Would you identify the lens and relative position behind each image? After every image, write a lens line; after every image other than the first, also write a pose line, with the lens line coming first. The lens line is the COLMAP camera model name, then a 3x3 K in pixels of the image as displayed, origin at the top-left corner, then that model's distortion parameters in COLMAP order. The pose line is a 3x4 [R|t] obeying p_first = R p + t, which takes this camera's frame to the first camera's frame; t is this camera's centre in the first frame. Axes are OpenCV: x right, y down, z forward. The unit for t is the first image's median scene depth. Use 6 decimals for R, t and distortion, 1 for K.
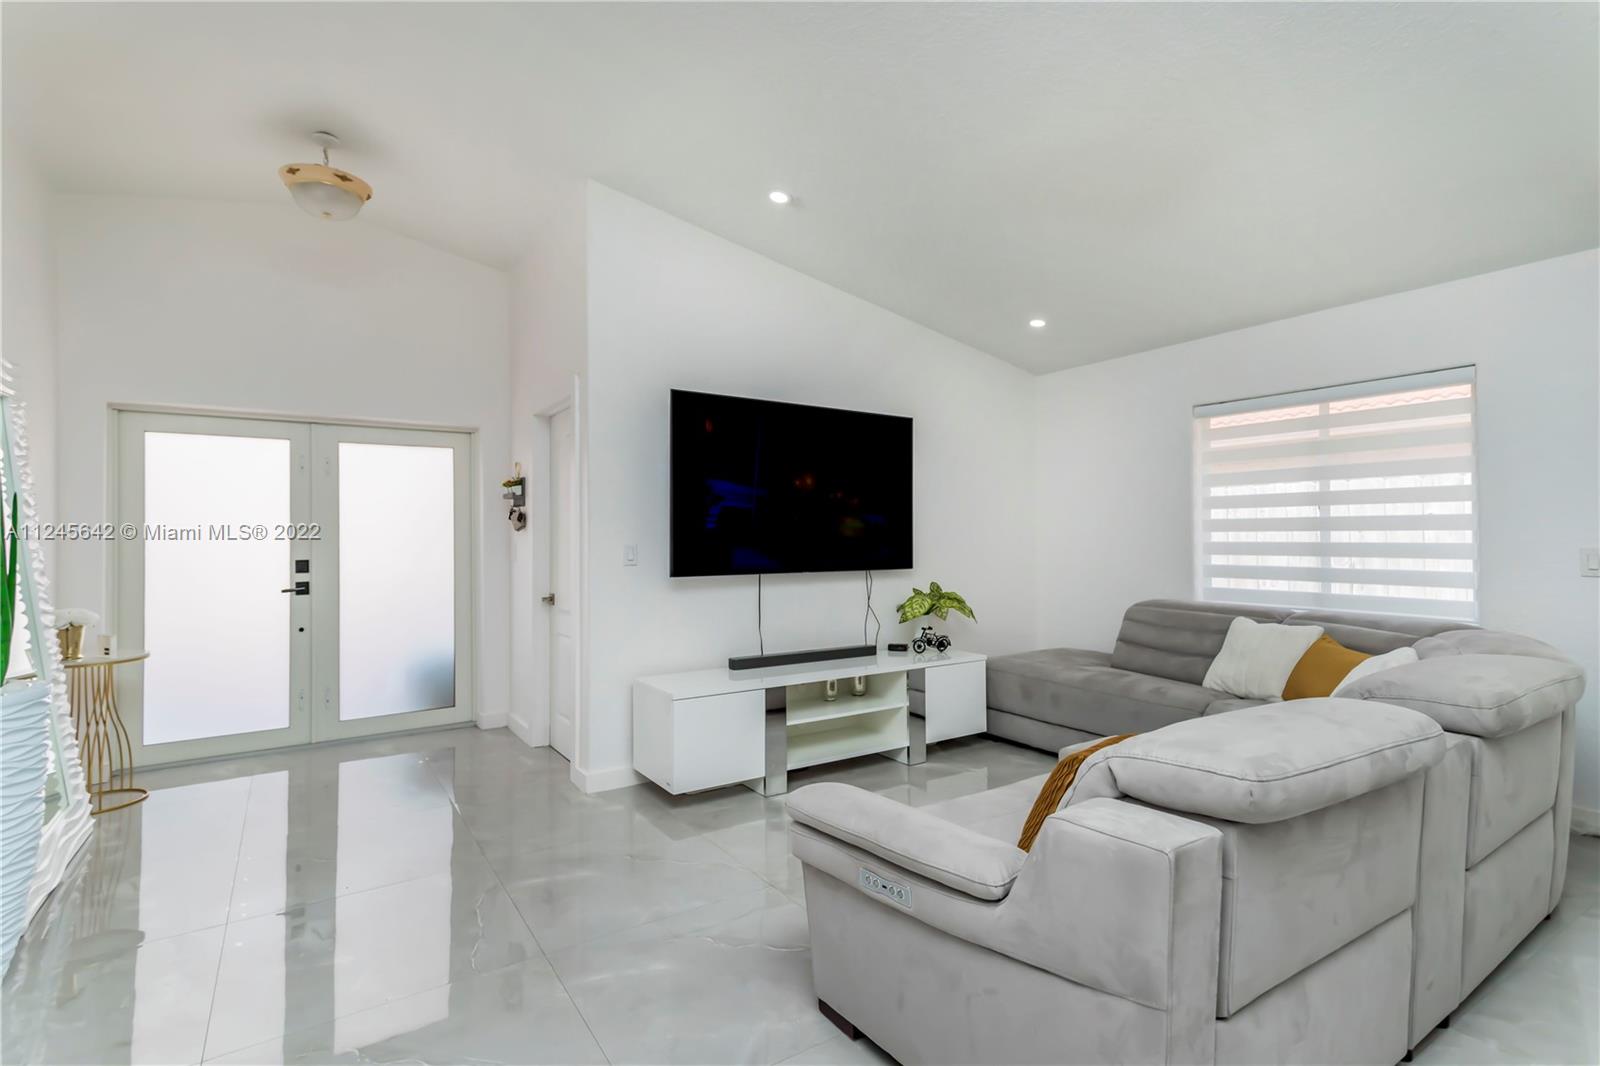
lens RADIAL K [[778.4, 0, 790.4], [0, 778.4, 543.3], [0, 0, 1]] dist [-0.000133, 0.000099]
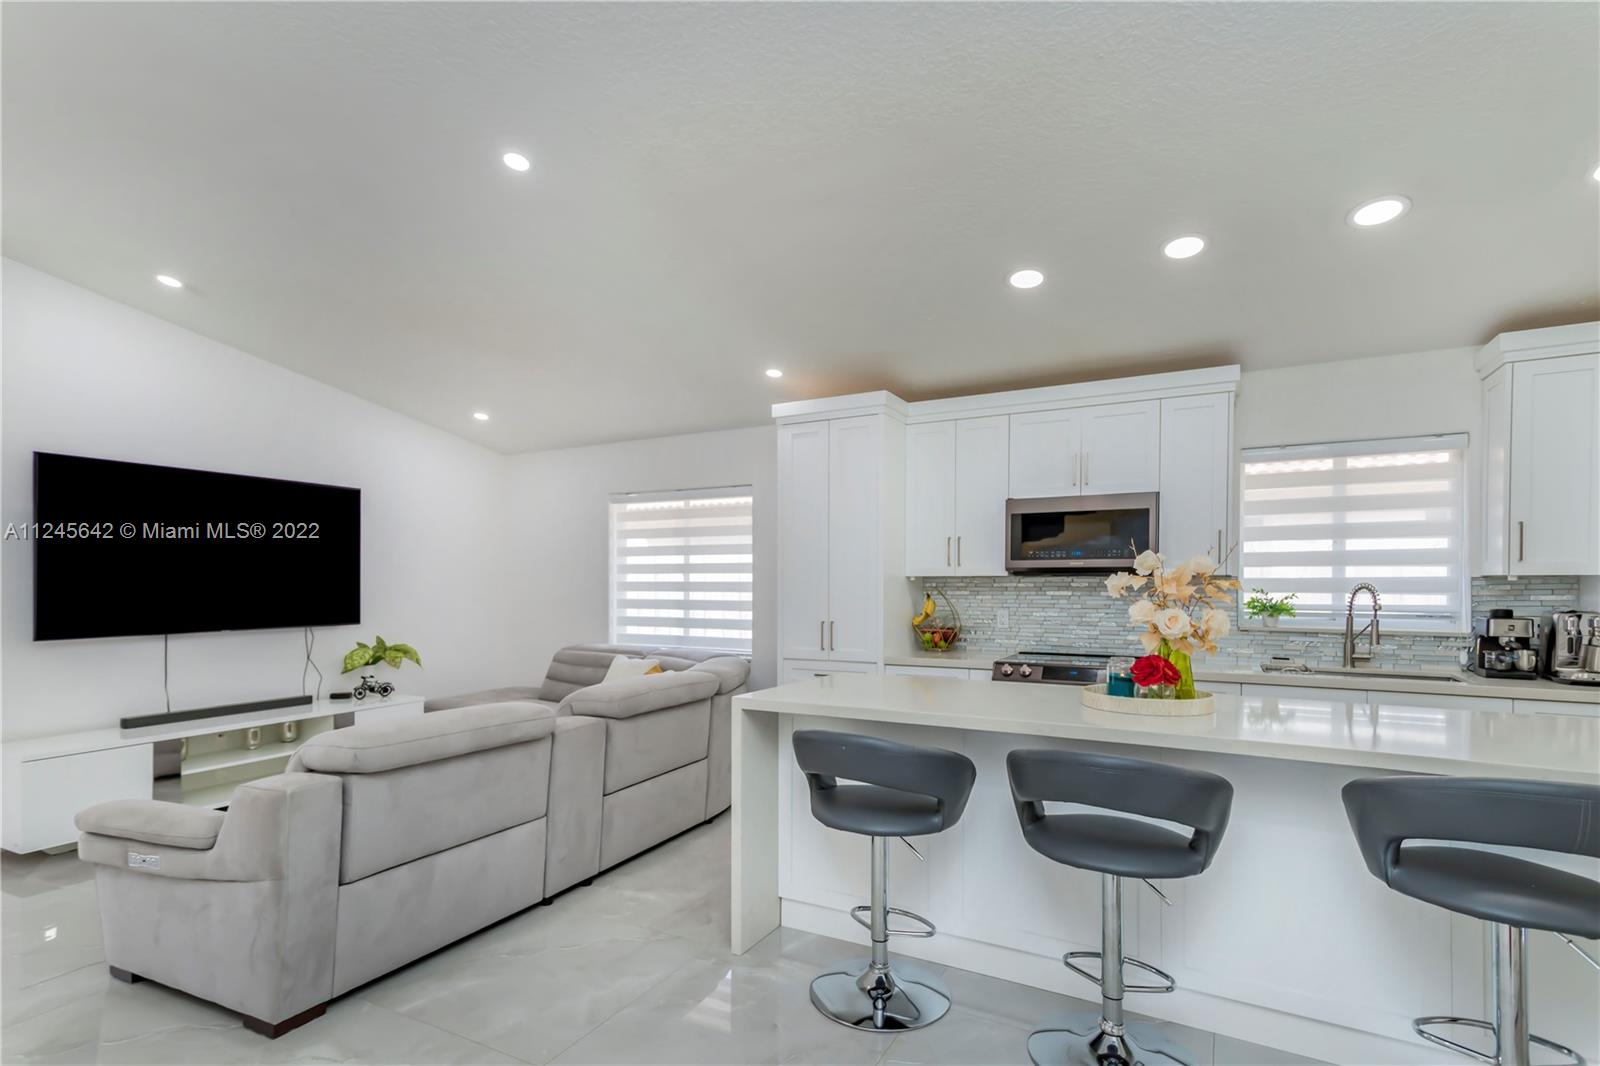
lens RADIAL K [[781.4, 0, 815.1], [0, 781.4, 592.1], [0, 0, 1]] dist [0.000306, 0.021738]
pose [[0.868179, -0.002573, 0.496245, 0.184354], [0.001004, 0.999994, 0.003428, -0.018887], [-0.496251, -0.002478, 0.868176, -0.332249]]
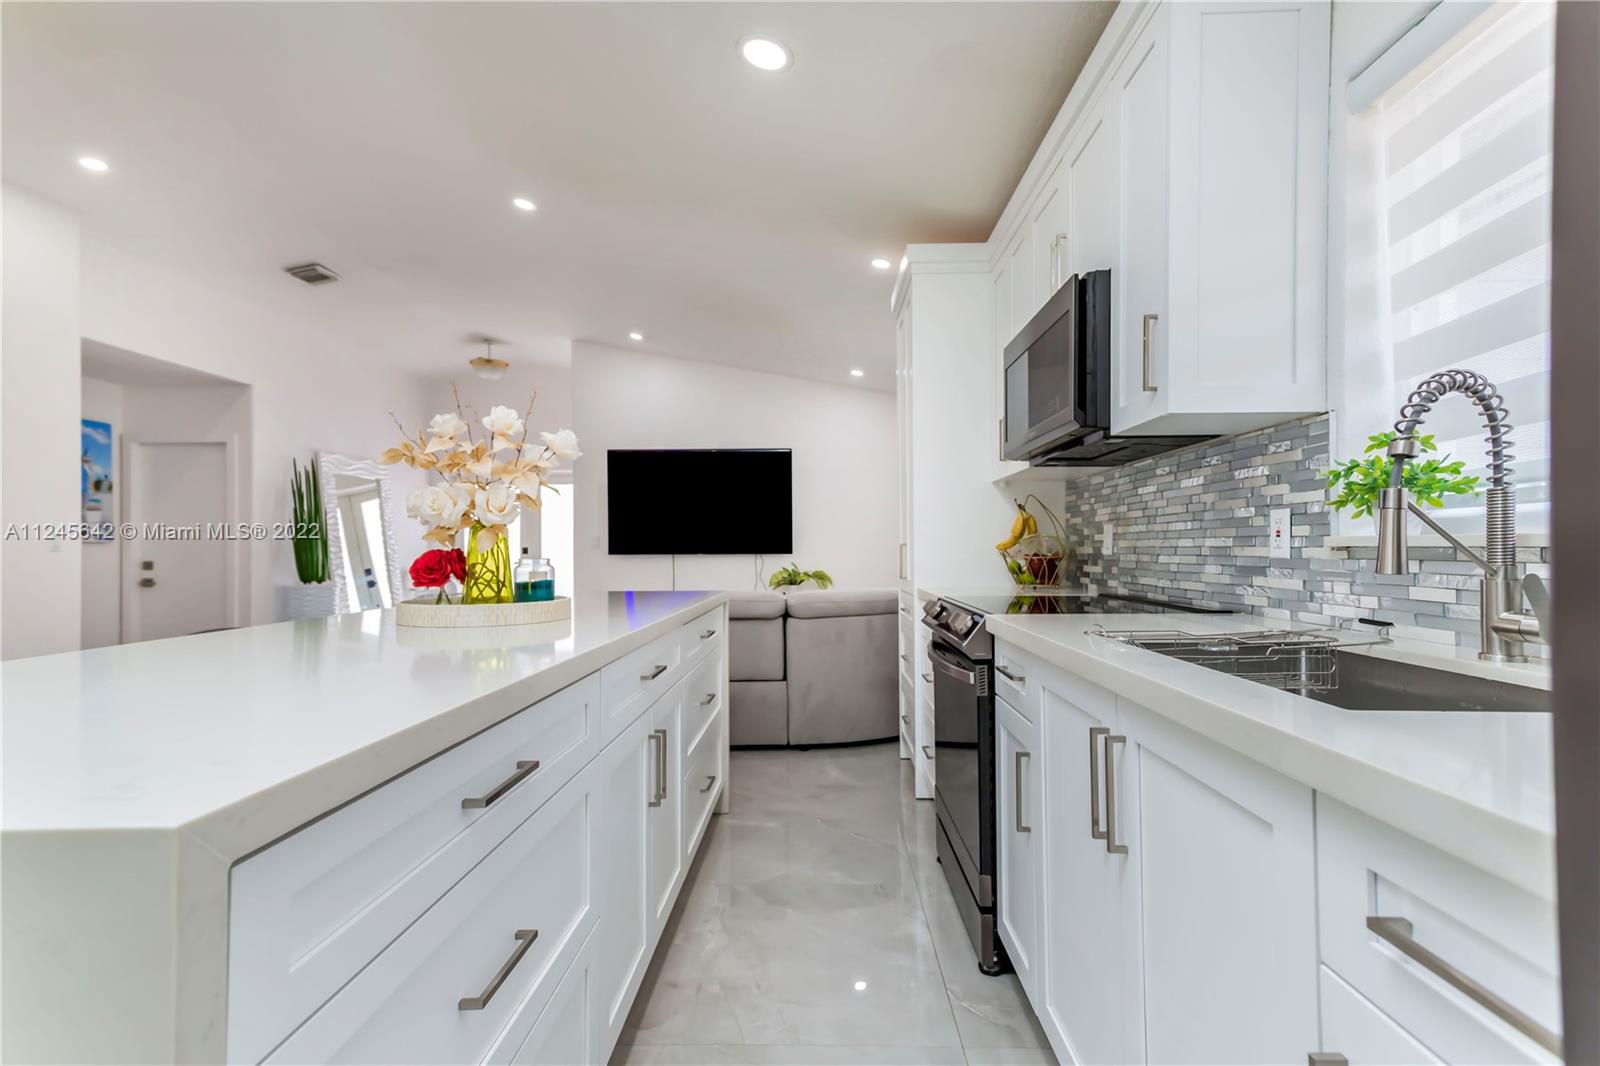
lens RADIAL K [[778.4, 0, 790.4], [0, 778.4, 543.3], [0, 0, 1]] dist [-0.000133, 0.000099]
pose [[0.823914, -0.002289, -0.566711, 1.085271], [-0.006411, 0.999890, -0.013359, 0.035121], [0.566679, 0.014640, 0.823809, -0.209549]]
